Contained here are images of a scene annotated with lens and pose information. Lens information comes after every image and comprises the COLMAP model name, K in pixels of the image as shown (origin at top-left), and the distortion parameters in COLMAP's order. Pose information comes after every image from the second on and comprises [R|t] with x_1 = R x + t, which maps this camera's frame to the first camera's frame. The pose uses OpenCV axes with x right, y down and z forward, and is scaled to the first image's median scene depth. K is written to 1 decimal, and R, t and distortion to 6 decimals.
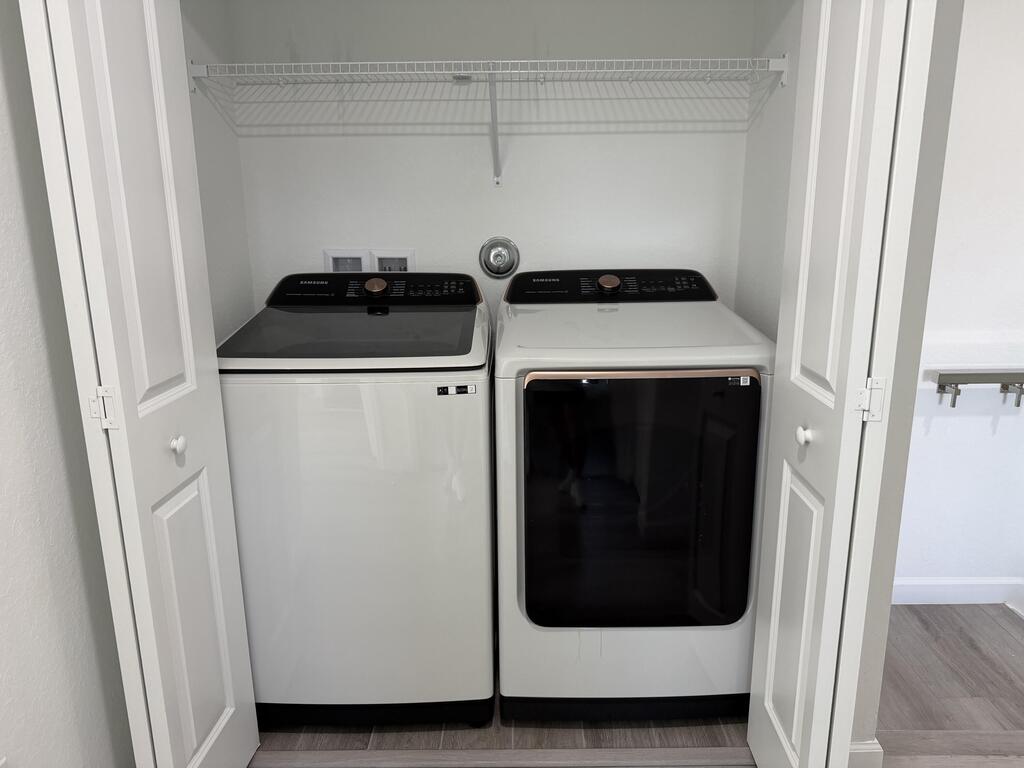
lens RADIAL K [[741.1, 0, 513.3], [0, 741.1, 385.7], [0, 0, 1]] dist [-0.012288, -0.030764]
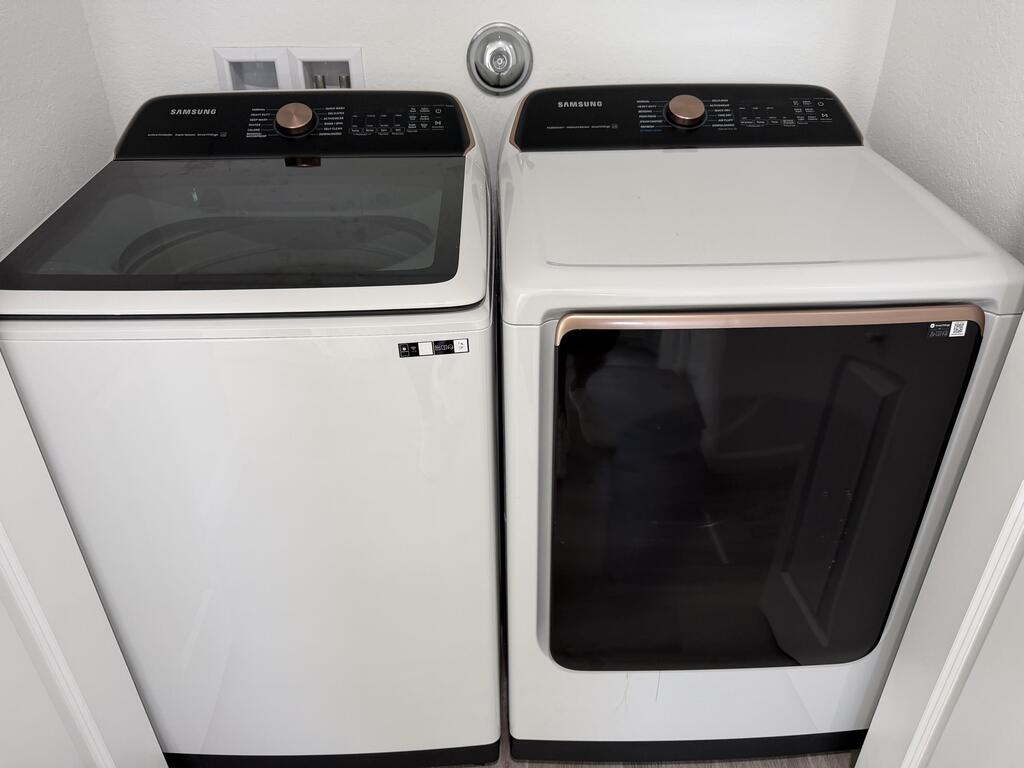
lens RADIAL K [[741.1, 0, 509.7], [0, 741.1, 389.8], [0, 0, 1]] dist [-0.012288, -0.030764]
pose [[0.999938, -0.006828, 0.008799, -0.019835], [0.004009, 0.957754, 0.287562, -0.095086], [-0.010390, -0.287509, 0.957721, 0.366412]]
